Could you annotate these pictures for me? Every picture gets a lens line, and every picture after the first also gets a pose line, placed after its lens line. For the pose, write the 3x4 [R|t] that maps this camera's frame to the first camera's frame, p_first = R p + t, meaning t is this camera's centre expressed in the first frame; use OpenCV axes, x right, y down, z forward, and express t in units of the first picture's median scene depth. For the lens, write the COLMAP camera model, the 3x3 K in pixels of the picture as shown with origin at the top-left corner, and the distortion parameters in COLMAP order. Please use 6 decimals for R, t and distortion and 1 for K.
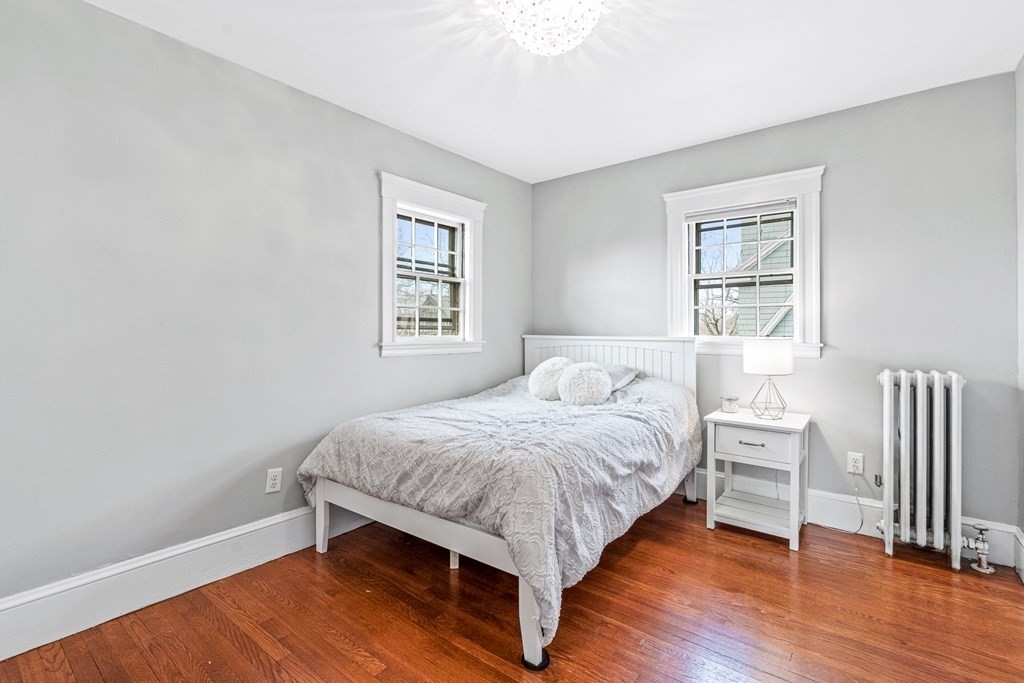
lens RADIAL K [[467.0, 0, 512.8], [0, 467.0, 332.3], [0, 0, 1]] dist [0.000576, 0.000158]
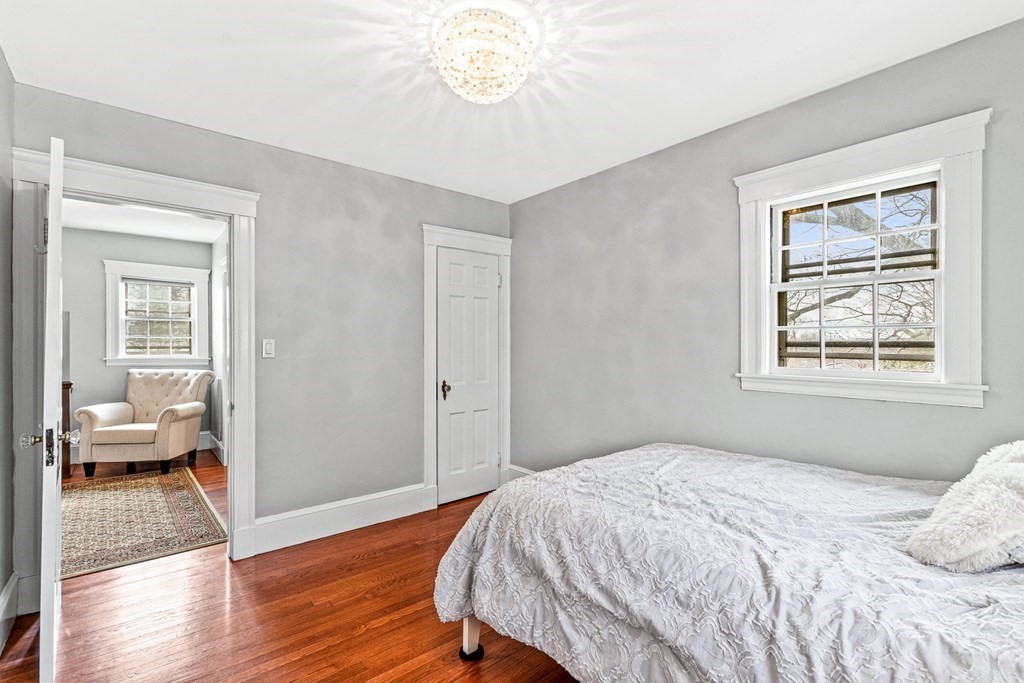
lens RADIAL K [[469.7, 0, 514.4], [0, 469.7, 348.4], [0, 0, 1]] dist [-0.001855, 0.000444]
pose [[-0.203285, 0.005591, -0.979104, 0.664943], [-0.004395, 0.999968, 0.006623, -0.028791], [0.979110, 0.005649, -0.203254, 0.771627]]
